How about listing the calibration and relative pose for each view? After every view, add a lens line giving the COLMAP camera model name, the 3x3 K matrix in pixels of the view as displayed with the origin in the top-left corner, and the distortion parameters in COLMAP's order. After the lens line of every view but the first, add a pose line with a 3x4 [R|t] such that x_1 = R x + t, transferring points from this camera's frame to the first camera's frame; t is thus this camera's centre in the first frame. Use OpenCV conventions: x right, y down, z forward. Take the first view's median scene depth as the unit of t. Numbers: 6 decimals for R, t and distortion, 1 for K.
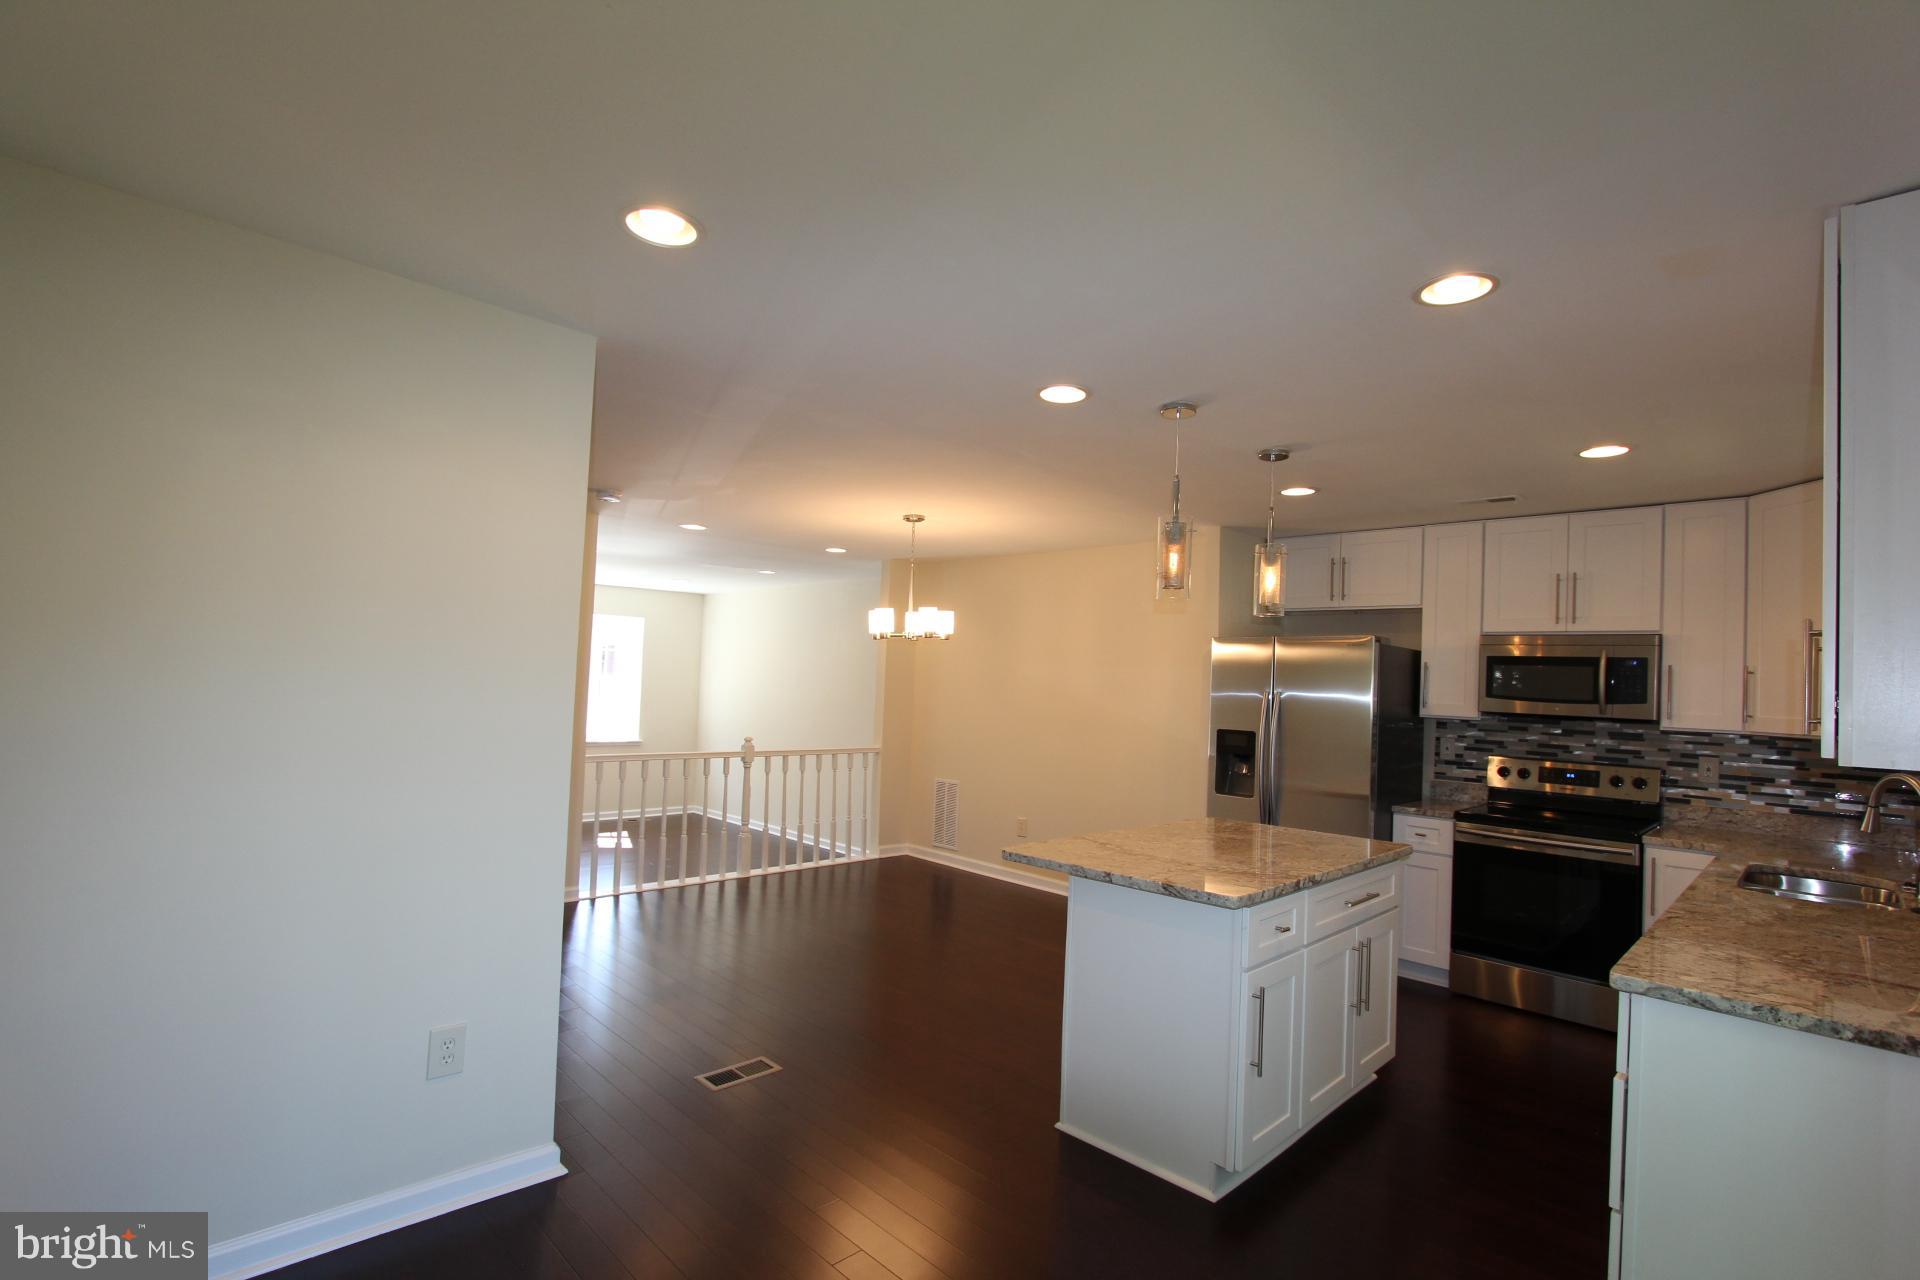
lens RADIAL K [[887.8, 0, 966.3], [0, 887.8, 659.4], [0, 0, 1]] dist [-0.021083, 0.004605]
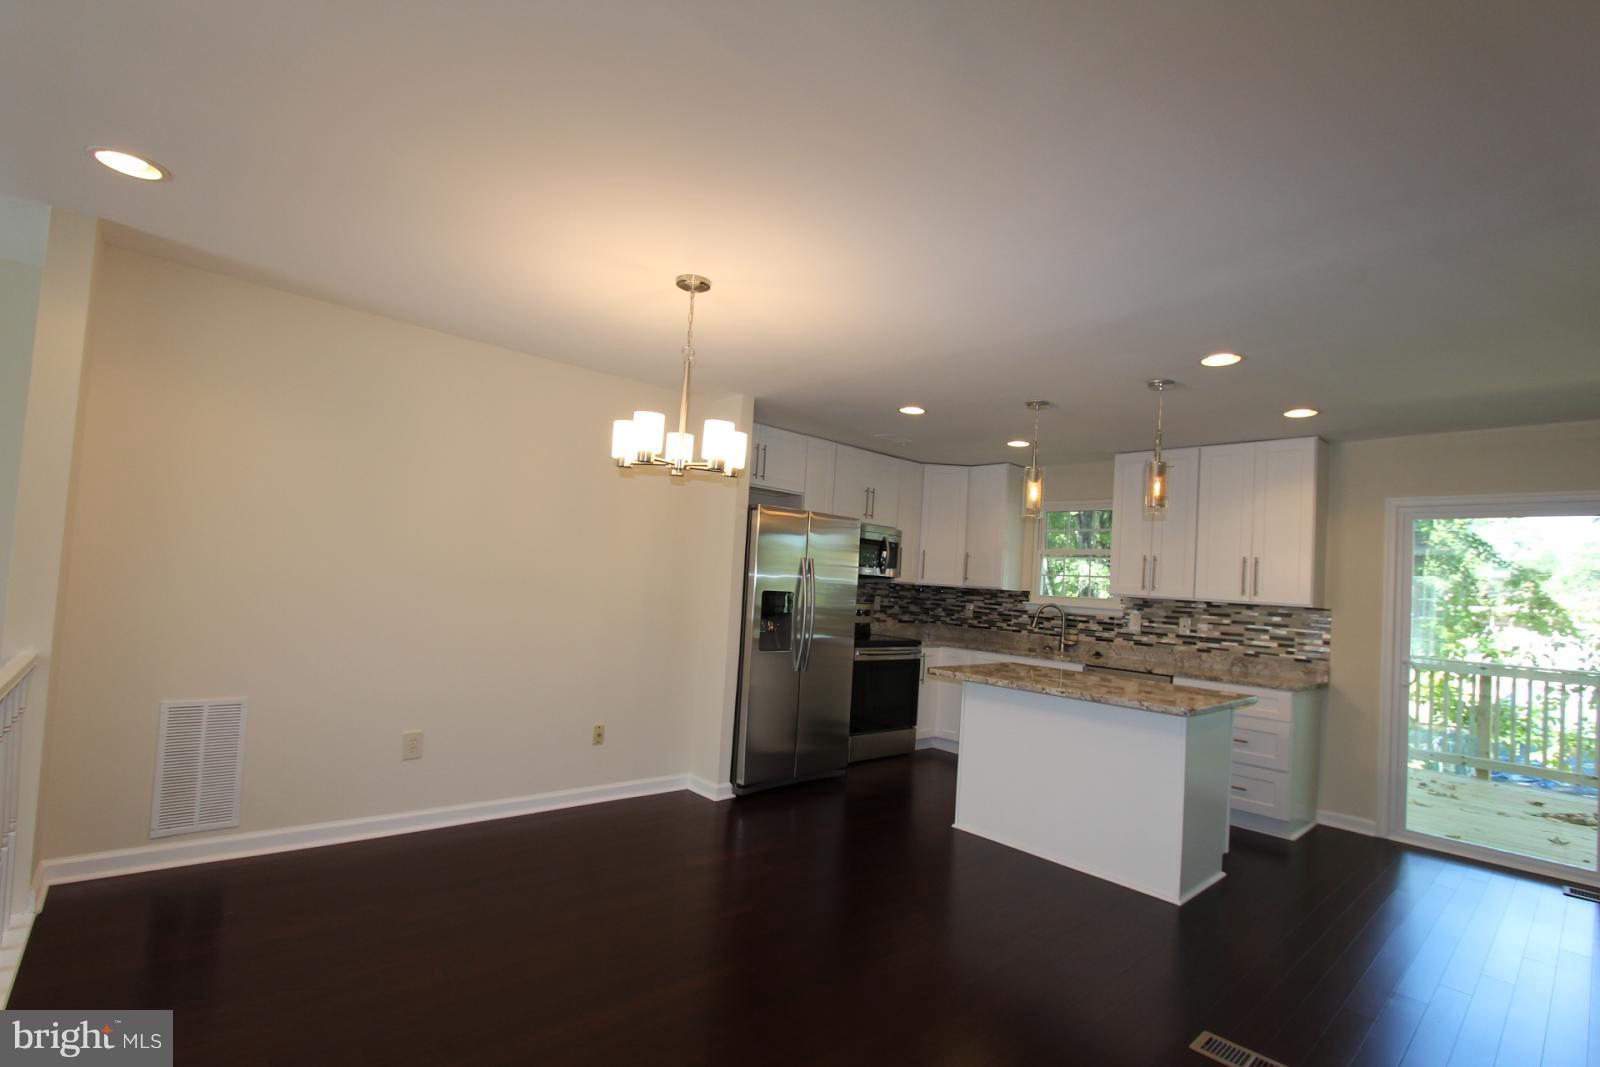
lens RADIAL K [[739.8, 0, 805.2], [0, 739.8, 549.7], [0, 0, 1]] dist [-0.021083, 0.004605]
pose [[0.052653, 0.008990, 0.998572, -0.614389], [-0.088667, 0.996052, -0.004292, 0.028762], [-0.994669, -0.088314, 0.053242, 0.914731]]
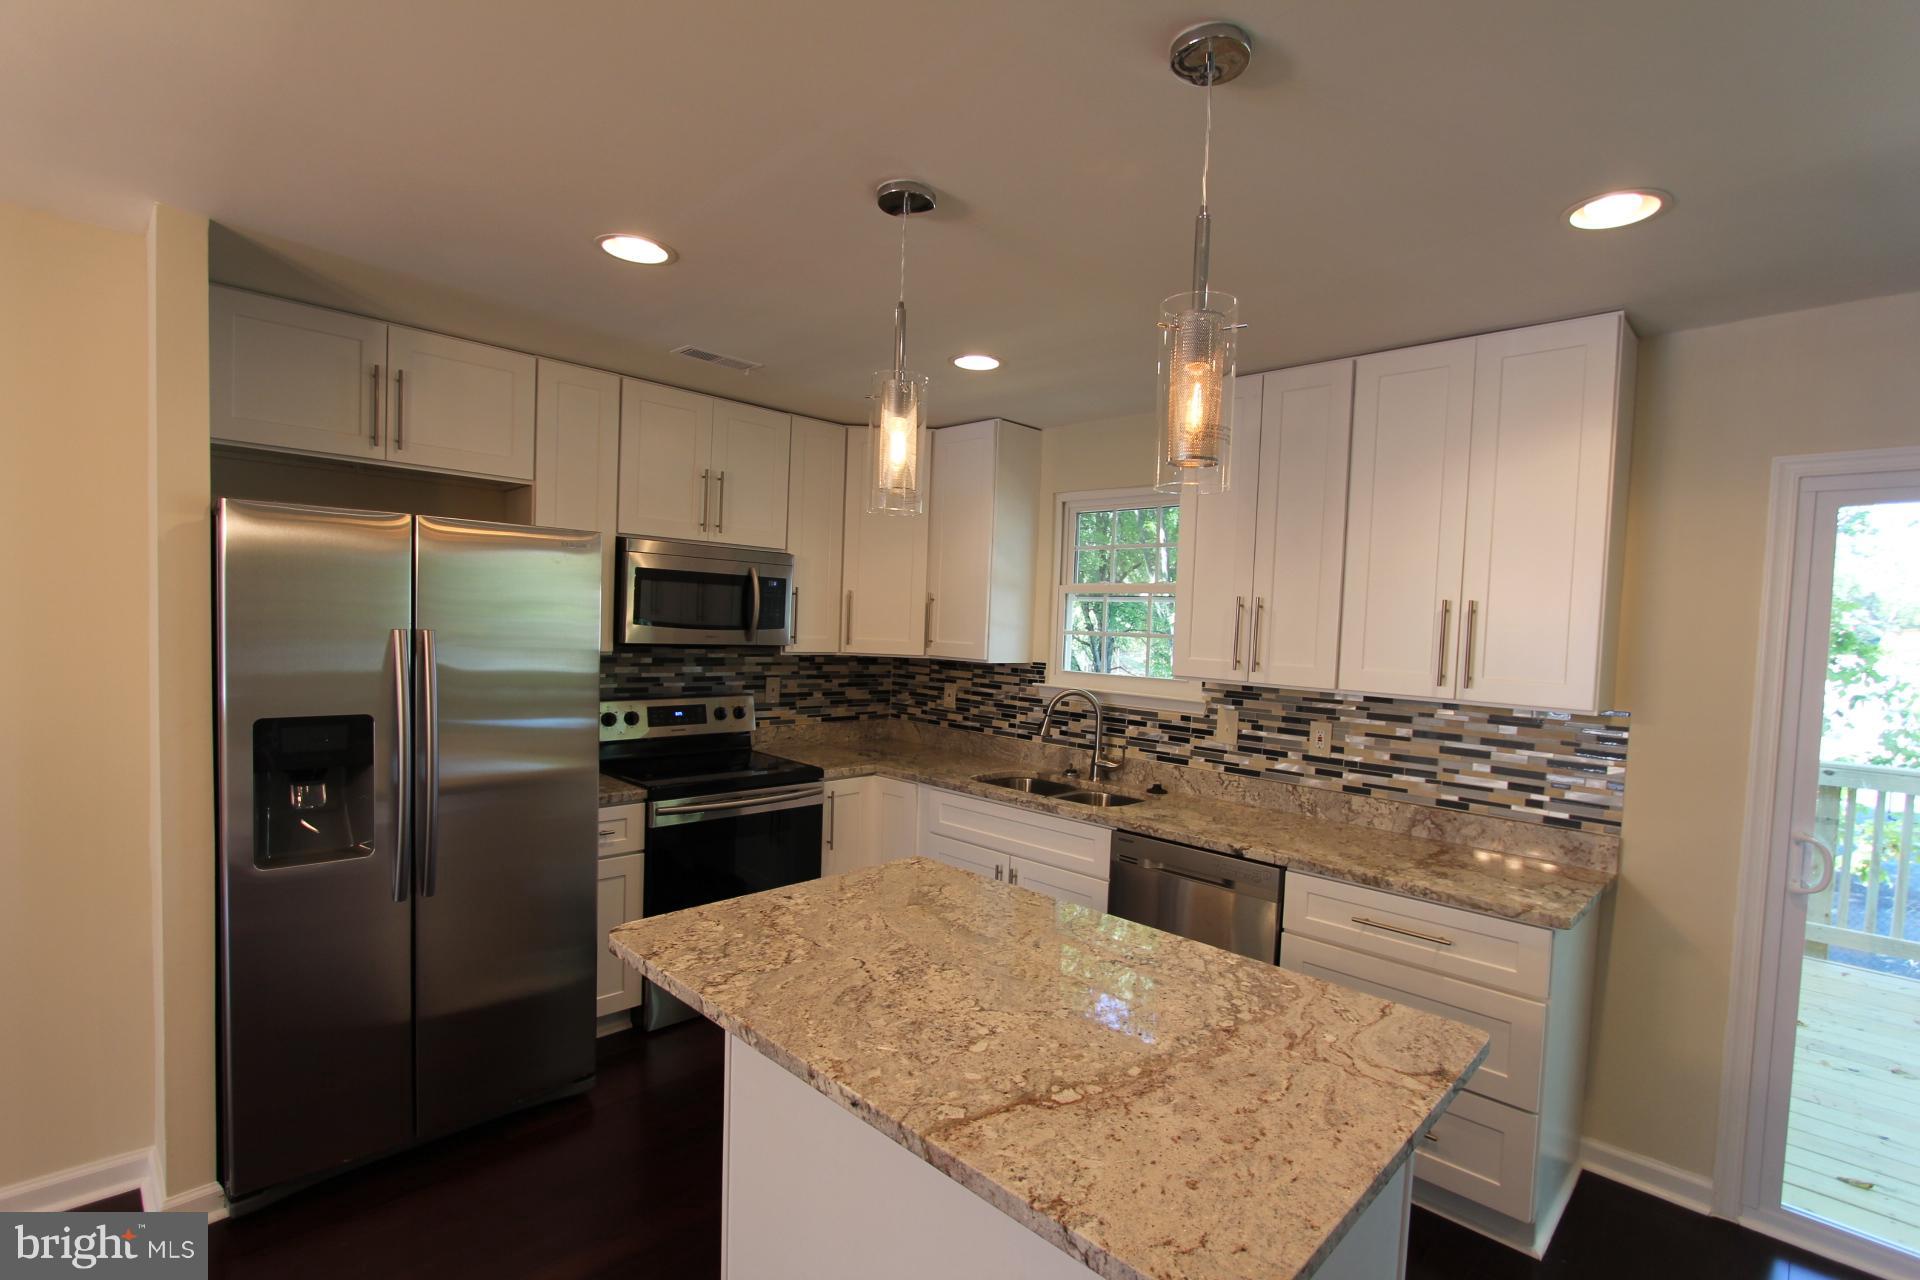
lens RADIAL K [[887.8, 0, 966.3], [0, 887.8, 659.4], [0, 0, 1]] dist [-0.021083, 0.004605]
pose [[-0.010324, -0.085685, 0.996269, -0.134642], [-0.065921, 0.994213, 0.084825, -0.007545], [-0.997771, -0.064799, -0.015912, 0.677311]]
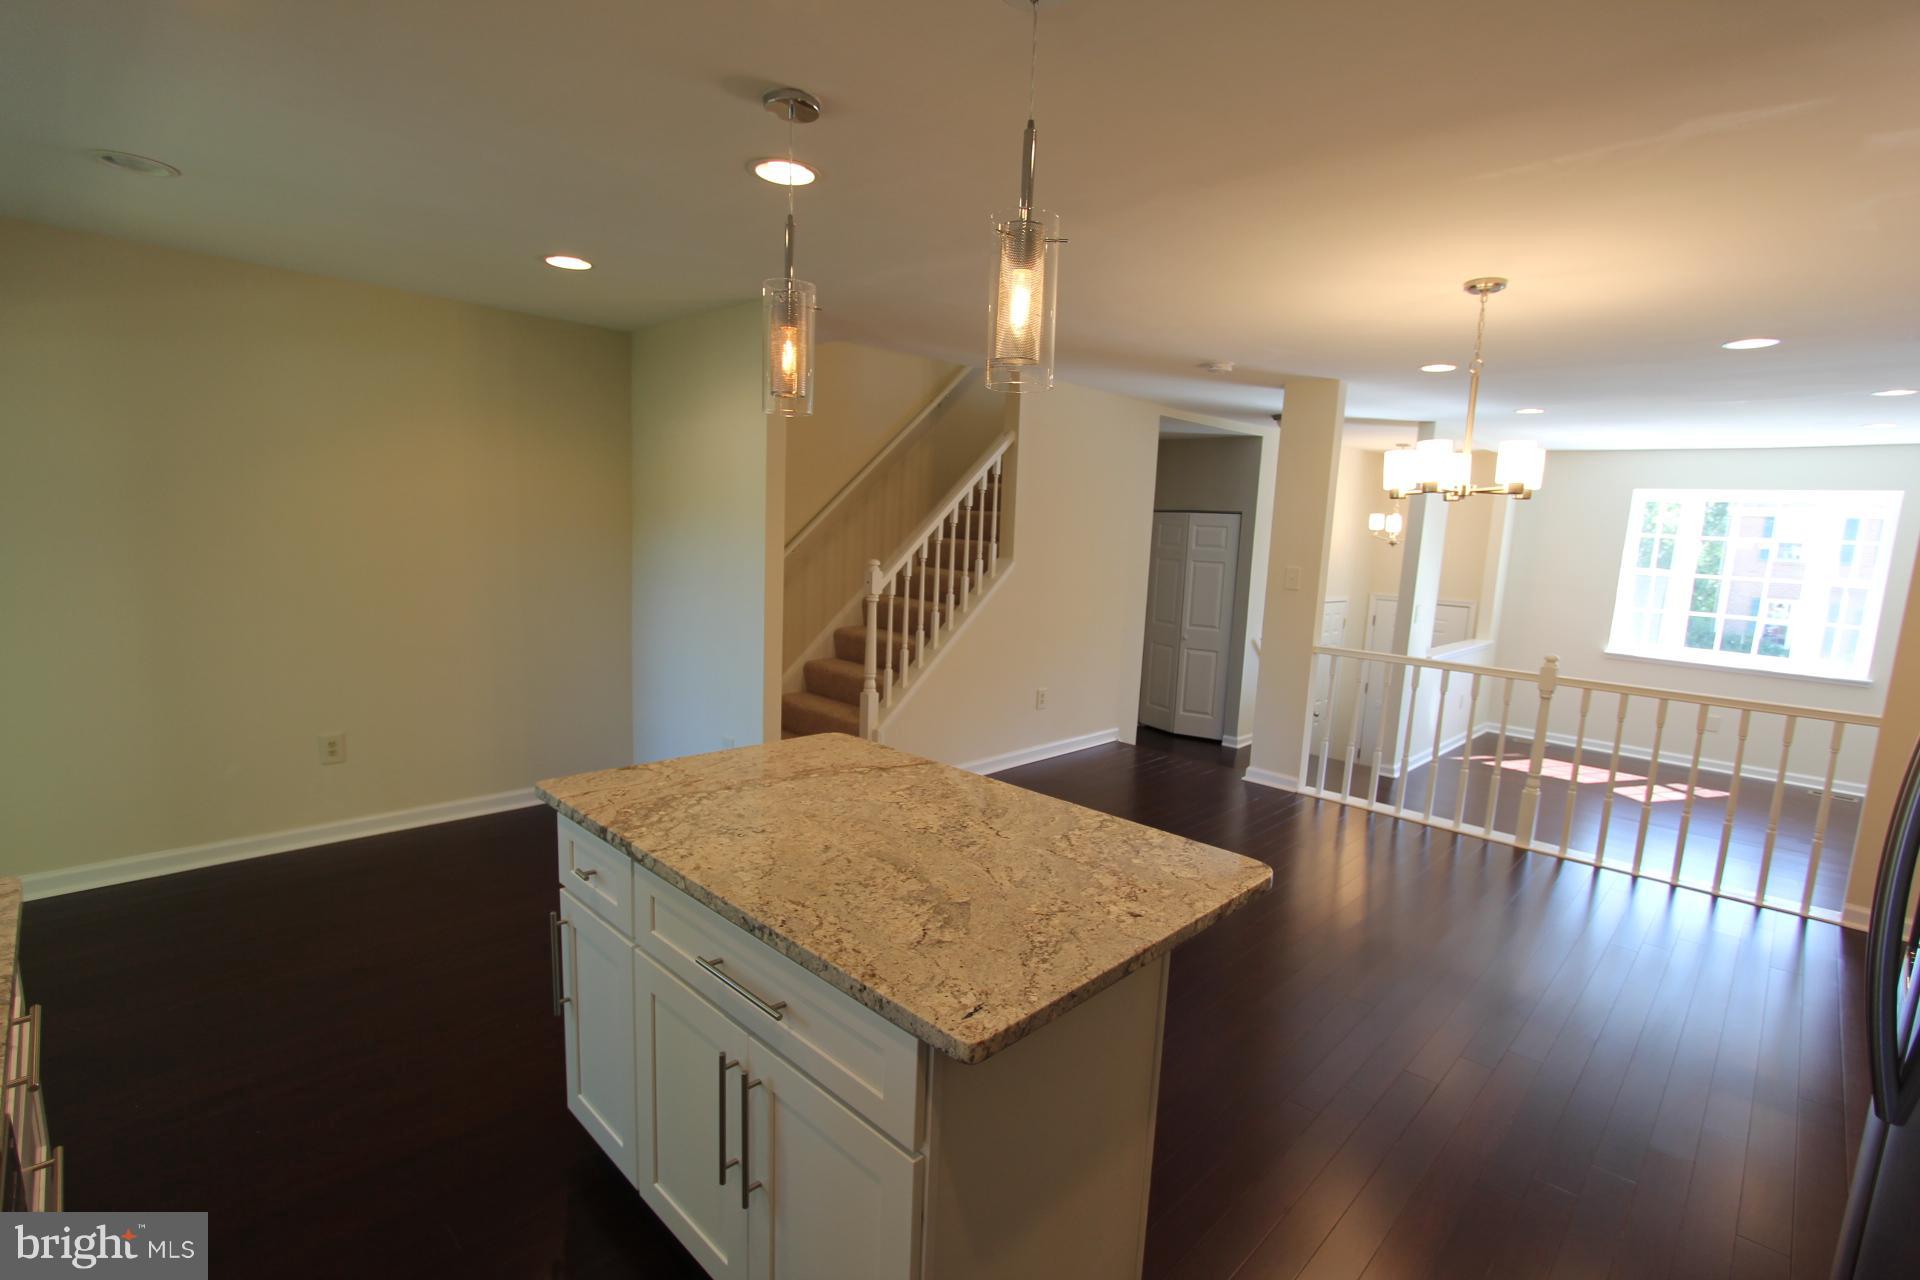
lens RADIAL K [[887.8, 0, 966.3], [0, 887.8, 659.4], [0, 0, 1]] dist [-0.021083, 0.004605]
pose [[0.016590, 0.113132, -0.993441, 0.557729], [-0.013554, 0.993512, 0.112913, 0.024278], [0.999771, 0.011591, 0.018015, 0.682843]]
